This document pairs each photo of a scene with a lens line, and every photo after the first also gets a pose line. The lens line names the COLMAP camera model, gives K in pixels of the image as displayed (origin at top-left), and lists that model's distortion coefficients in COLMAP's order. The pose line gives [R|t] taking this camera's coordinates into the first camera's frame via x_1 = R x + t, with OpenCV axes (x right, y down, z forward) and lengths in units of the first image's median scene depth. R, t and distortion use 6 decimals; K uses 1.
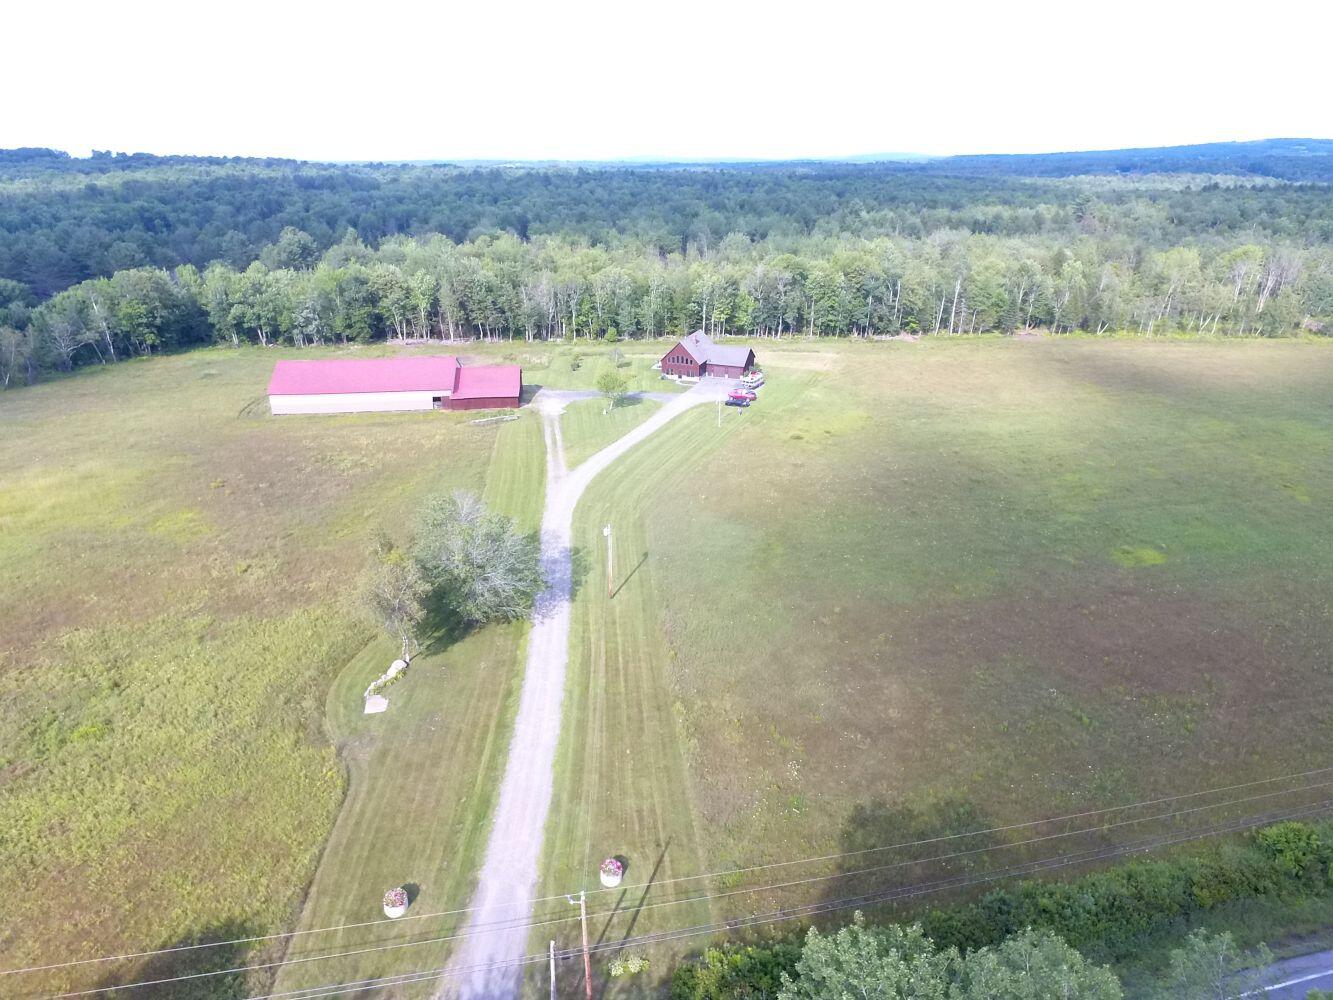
lens RADIAL K [[783.9, 0, 657.1], [0, 783.9, 491.3], [0, 0, 1]] dist [-0.023332, 0.021244]
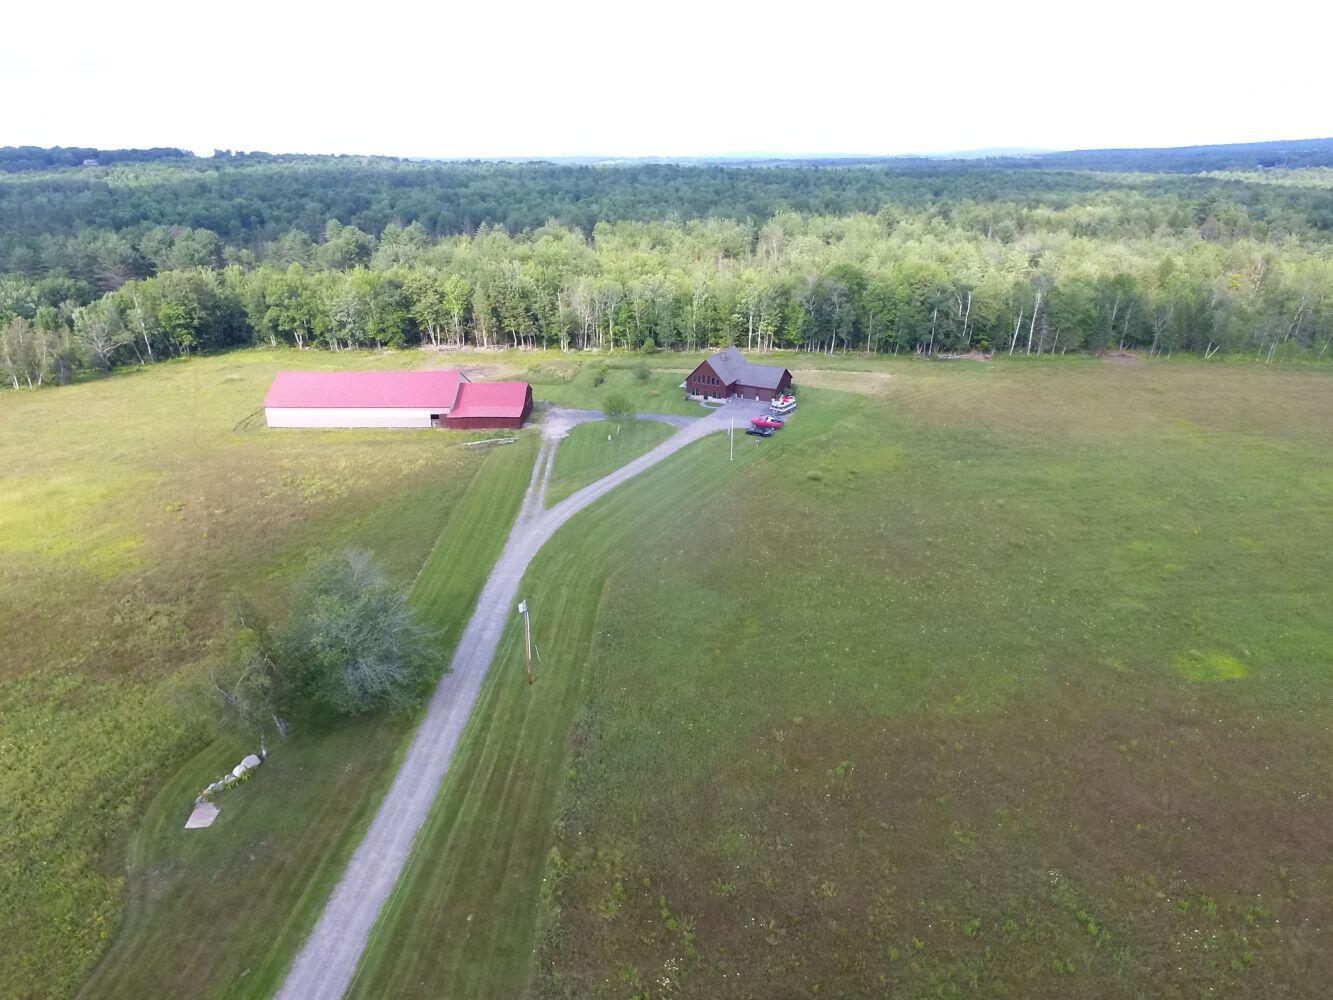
lens RADIAL K [[783.9, 0, 653.8], [0, 783.9, 496.7], [0, 0, 1]] dist [-0.023332, 0.021244]
pose [[0.992549, 0.045172, -0.113164, 0.083553], [-0.044053, 0.998953, 0.012372, -0.042620], [0.113604, -0.007295, 0.993499, 0.092435]]
